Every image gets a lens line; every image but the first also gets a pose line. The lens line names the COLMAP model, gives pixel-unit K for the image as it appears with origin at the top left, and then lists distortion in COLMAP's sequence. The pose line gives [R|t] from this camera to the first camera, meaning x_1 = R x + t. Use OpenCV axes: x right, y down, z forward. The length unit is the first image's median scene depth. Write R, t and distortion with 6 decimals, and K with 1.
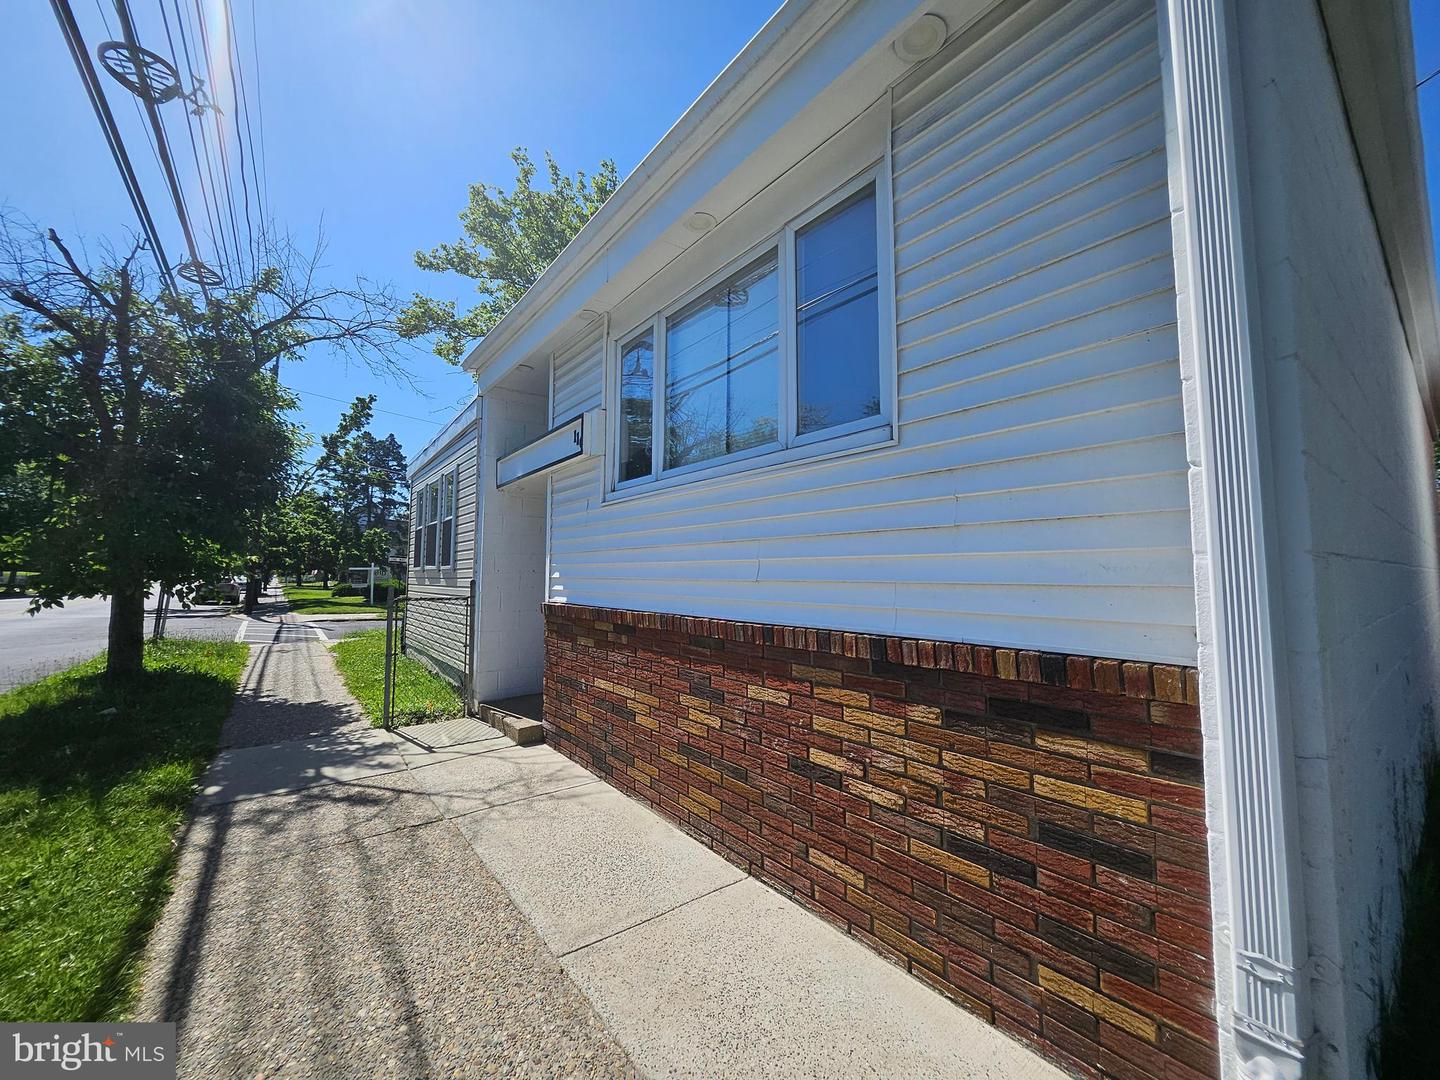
lens RADIAL K [[567.0, 0, 724.3], [0, 567.0, 532.6], [0, 0, 1]] dist [-0.003256, -0.000697]
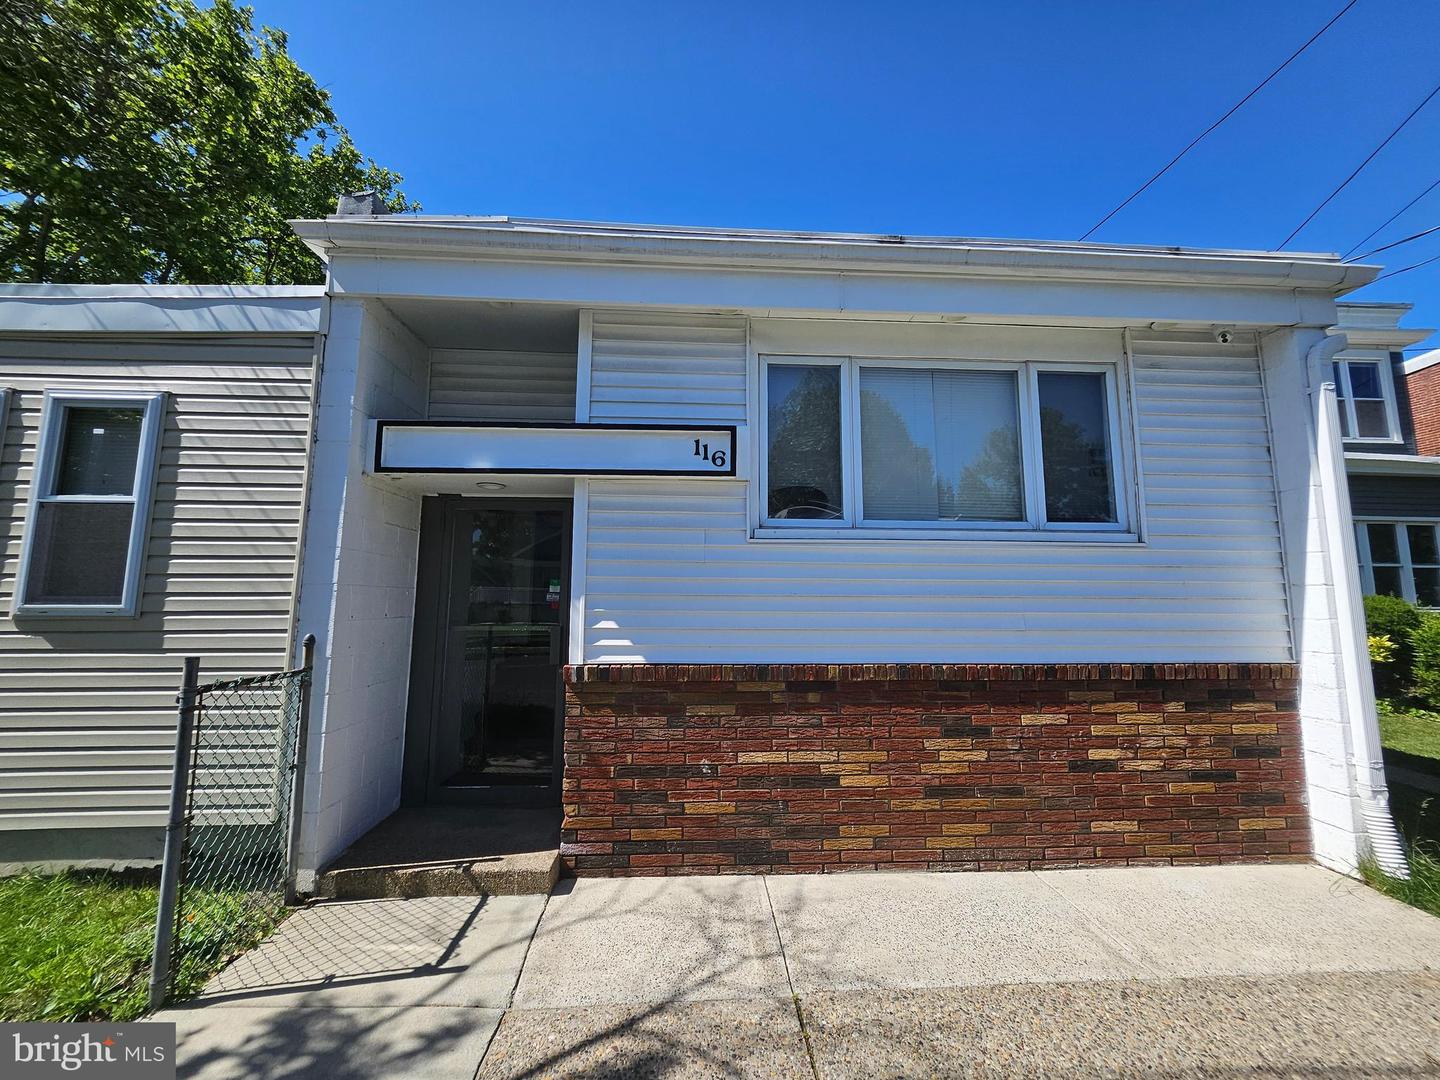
lens RADIAL K [[567.0, 0, 724.3], [0, 567.0, 532.6], [0, 0, 1]] dist [-0.003256, -0.000697]
pose [[0.581925, 0.096292, 0.807522, -1.305452], [-0.063966, 0.995309, -0.072589, 0.002324], [-0.810723, -0.009413, 0.585354, 0.765371]]
